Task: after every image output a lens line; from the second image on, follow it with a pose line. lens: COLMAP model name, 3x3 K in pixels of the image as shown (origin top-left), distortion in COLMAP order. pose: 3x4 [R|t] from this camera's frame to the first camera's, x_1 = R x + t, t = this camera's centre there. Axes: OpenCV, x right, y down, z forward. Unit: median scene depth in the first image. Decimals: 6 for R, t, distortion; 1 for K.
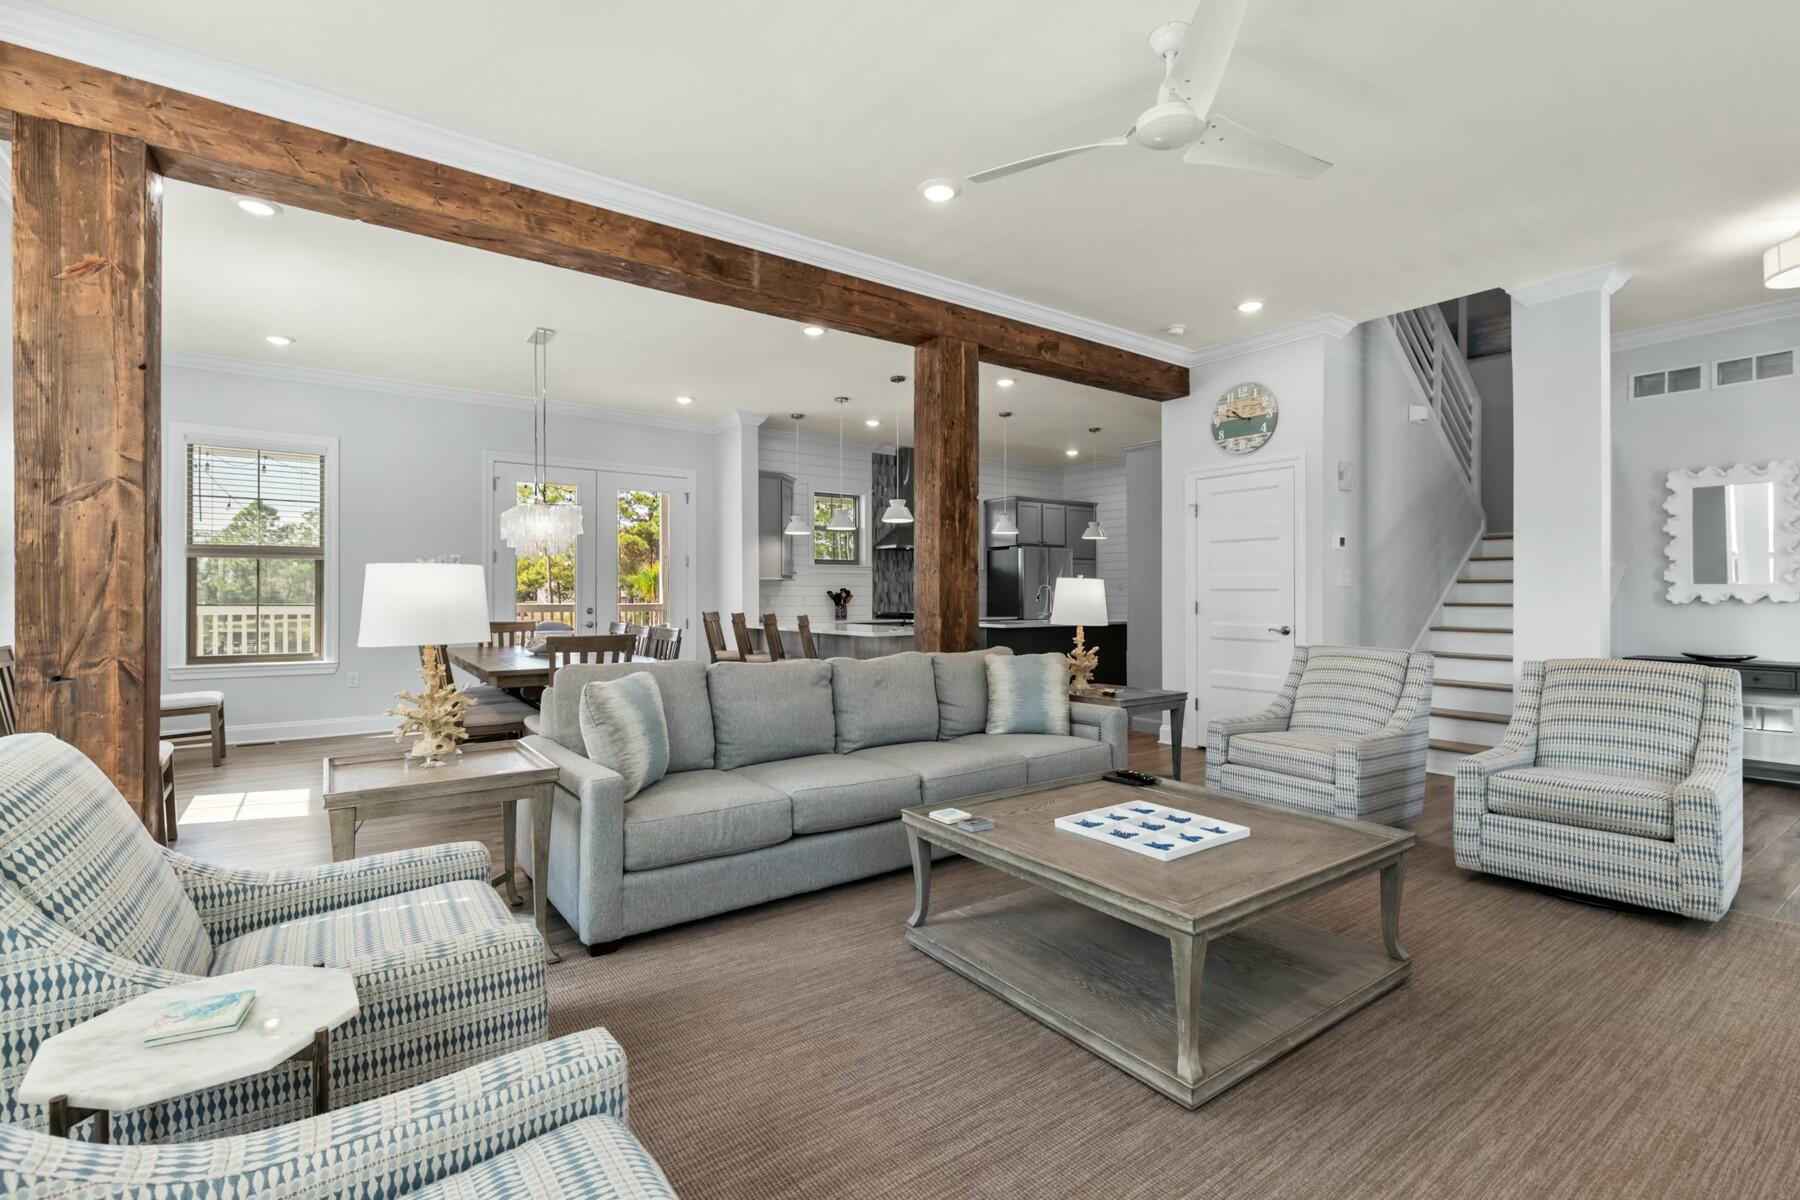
lens RADIAL K [[810.5, 0, 891.2], [0, 810.5, 600.8], [0, 0, 1]] dist [-0.013644, 0.000684]
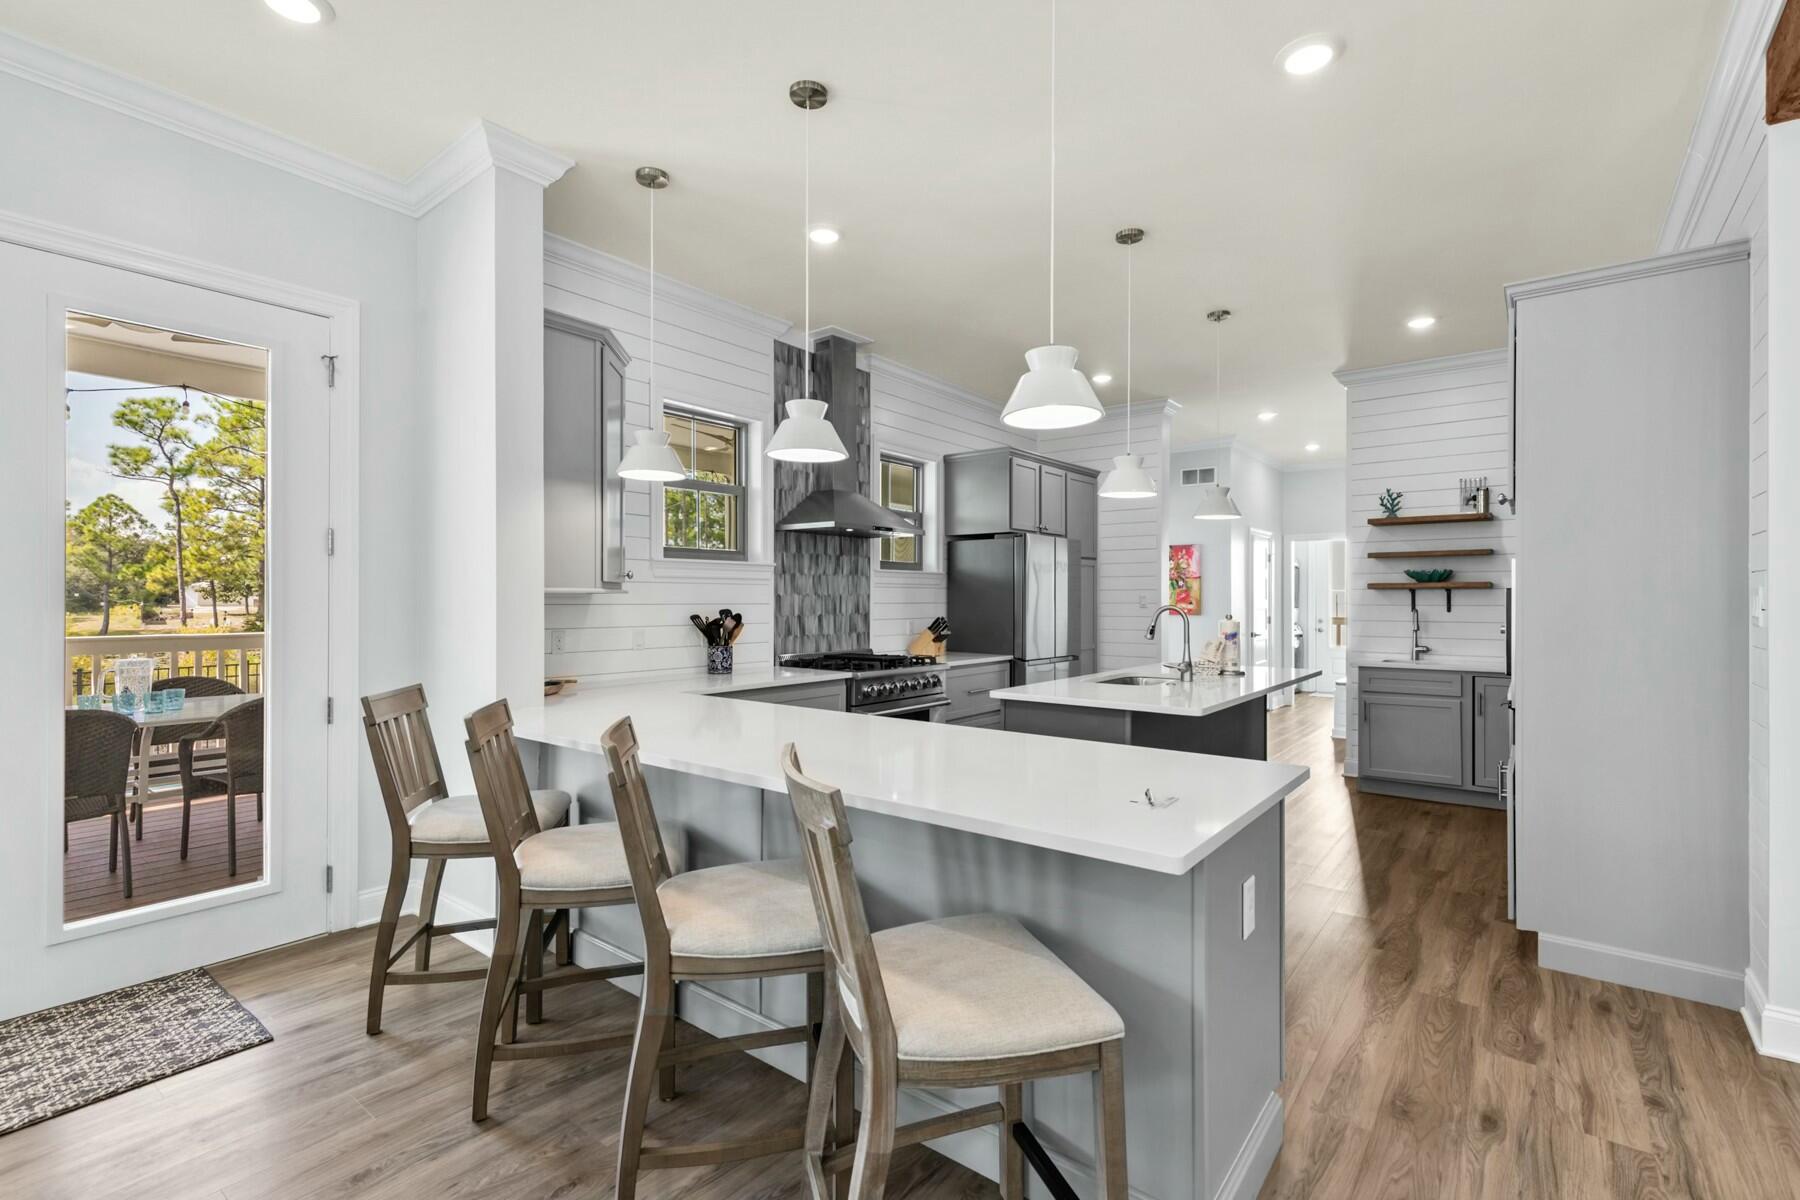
lens RADIAL K [[810.5, 0, 902.6], [0, 810.5, 607.1], [0, 0, 1]] dist [-0.013644, 0.000684]
pose [[0.954552, 0.001271, 0.298040, -0.112518], [-0.002479, 0.999990, 0.003678, -0.020492], [-0.298033, -0.004249, 0.954546, 0.573349]]
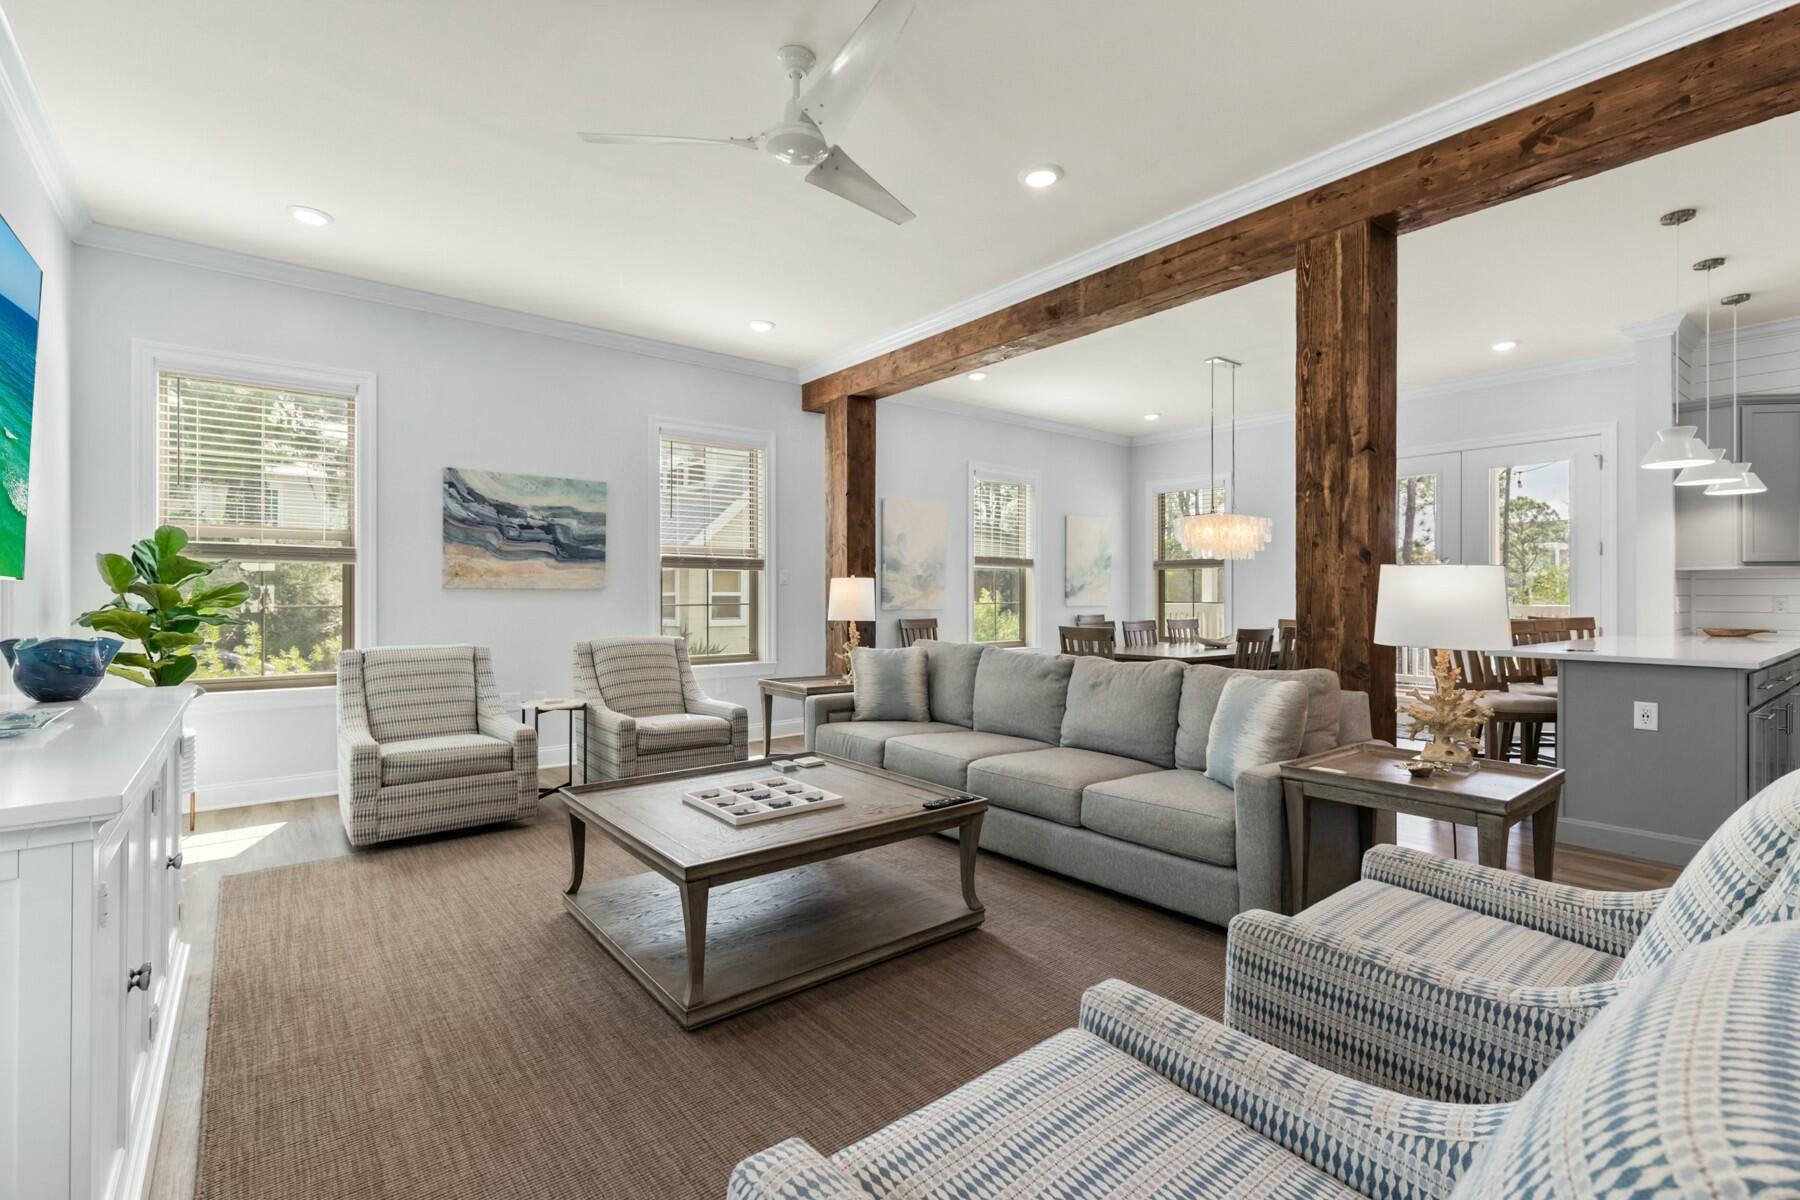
lens RADIAL K [[810.5, 0, 893.5], [0, 810.5, 593.8], [0, 0, 1]] dist [-0.013644, 0.000684]
pose [[0.049918, -0.005909, -0.998736, 0.438378], [-0.006437, 0.999960, -0.006238, -0.000231], [0.998733, 0.006740, 0.049878, 0.336804]]
